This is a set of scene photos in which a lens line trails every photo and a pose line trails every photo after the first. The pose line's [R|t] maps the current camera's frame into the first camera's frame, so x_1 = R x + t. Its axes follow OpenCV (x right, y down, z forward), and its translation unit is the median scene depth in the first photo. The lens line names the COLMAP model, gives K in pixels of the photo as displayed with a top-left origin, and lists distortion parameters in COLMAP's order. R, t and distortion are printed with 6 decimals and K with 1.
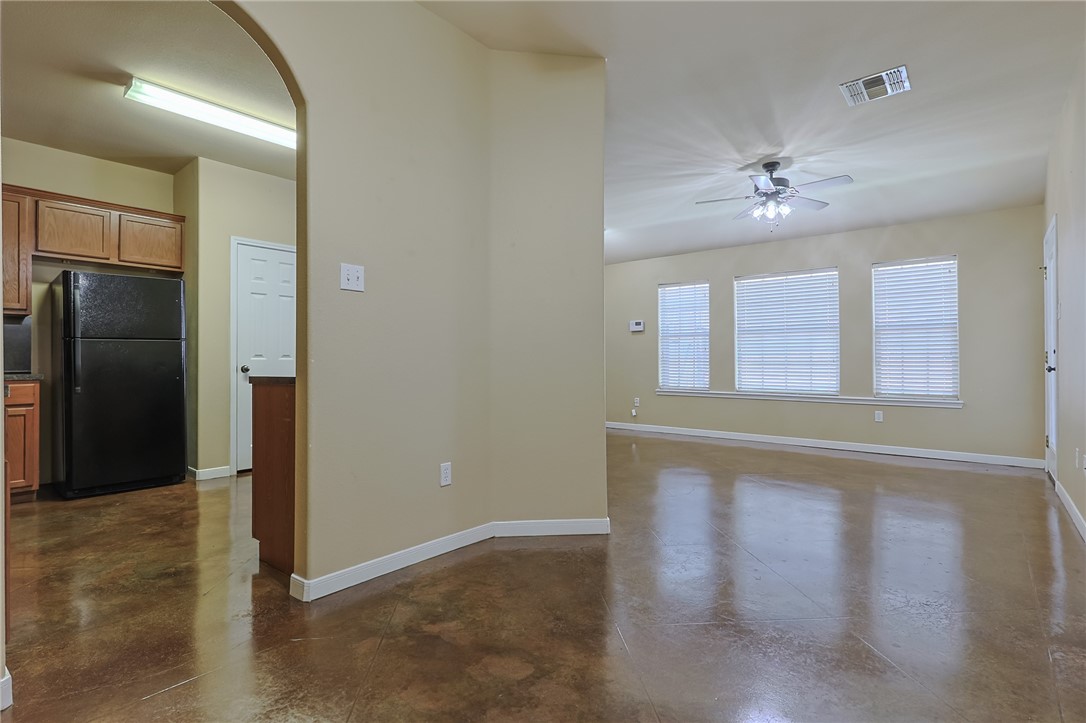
lens RADIAL K [[534.3, 0, 548.2], [0, 534.3, 363.7], [0, 0, 1]] dist [-0.004491, -0.001278]
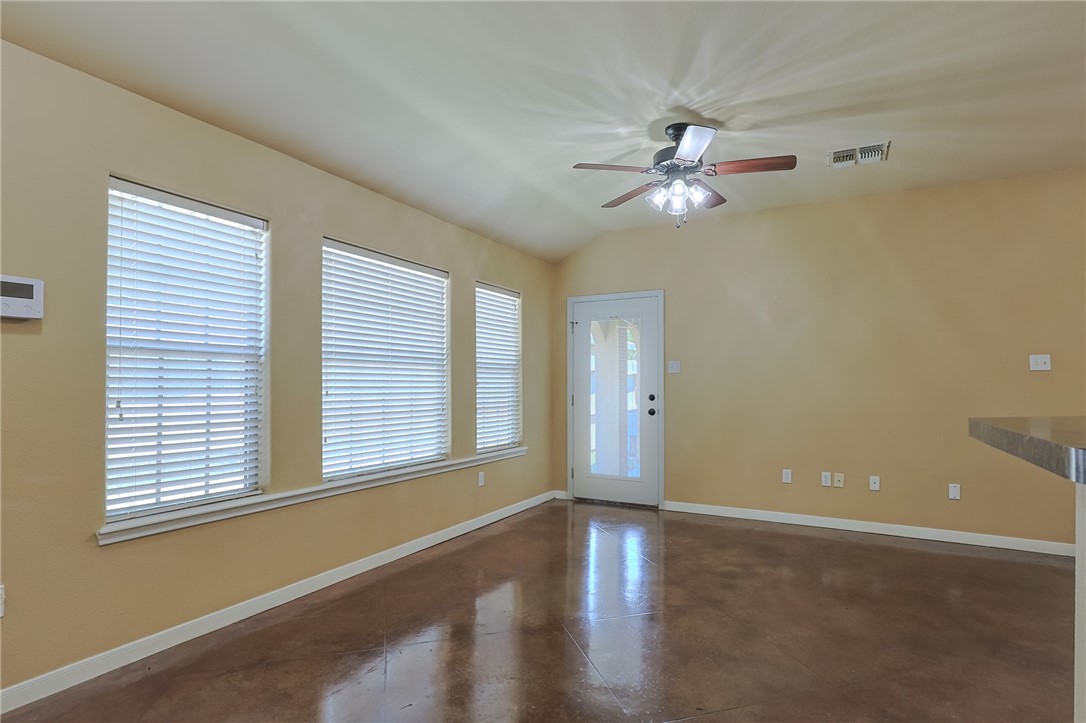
lens RADIAL K [[537.1, 0, 562.6], [0, 537.1, 373.5], [0, 0, 1]] dist [-0.004475, -0.000452]
pose [[-0.199470, 0.017504, 0.979748, -0.214427], [-0.000170, 0.999840, -0.017898, -0.050096], [-0.979904, -0.003737, -0.199435, 1.281884]]
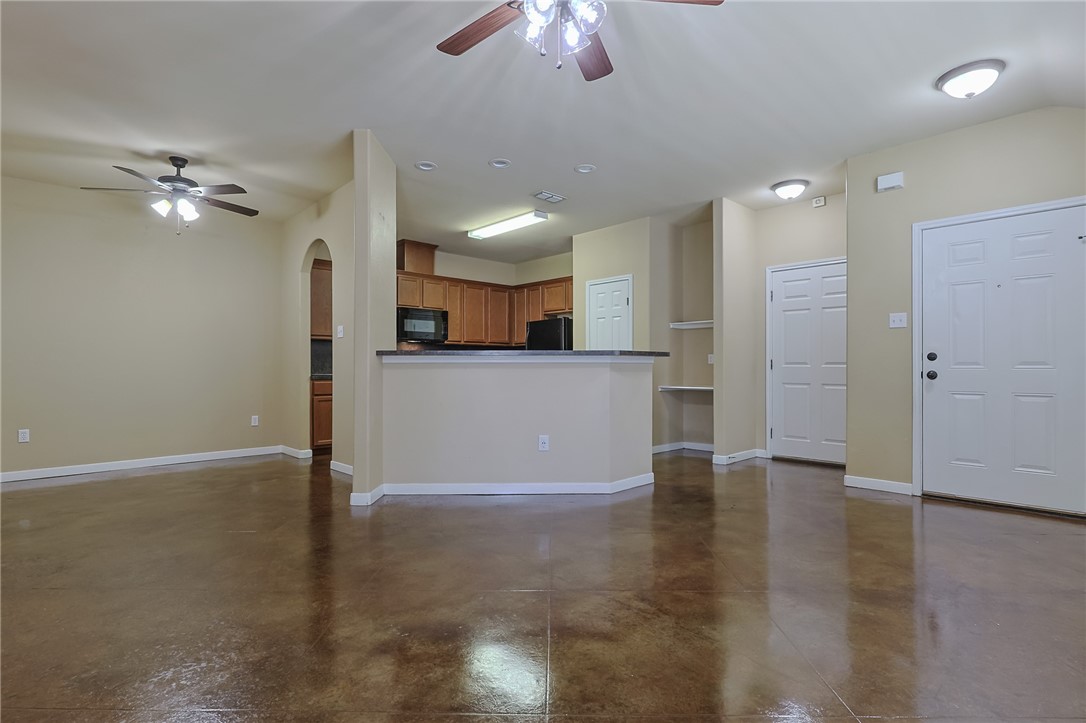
lens RADIAL K [[534.3, 0, 548.2], [0, 534.3, 363.7], [0, 0, 1]] dist [-0.004491, -0.001278]
pose [[-0.118600, -0.010081, -0.992891, 0.852713], [-0.002818, 0.999948, -0.009817, -0.004712], [0.992938, 0.001633, -0.118623, 1.049364]]
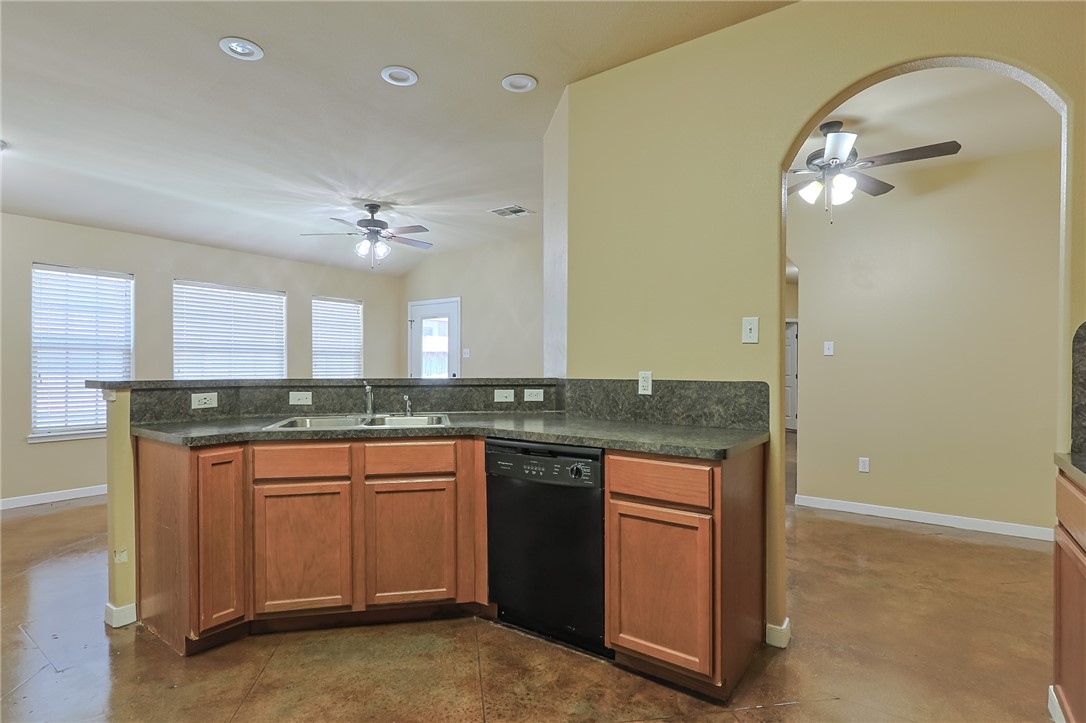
lens RADIAL K [[534.3, 0, 548.2], [0, 534.3, 363.7], [0, 0, 1]] dist [-0.004491, -0.001278]
pose [[-0.067682, 0.004369, 0.997697, -0.690701], [0.001106, 0.999990, -0.004304, -0.047047], [-0.997706, 0.000812, -0.067686, 0.718784]]
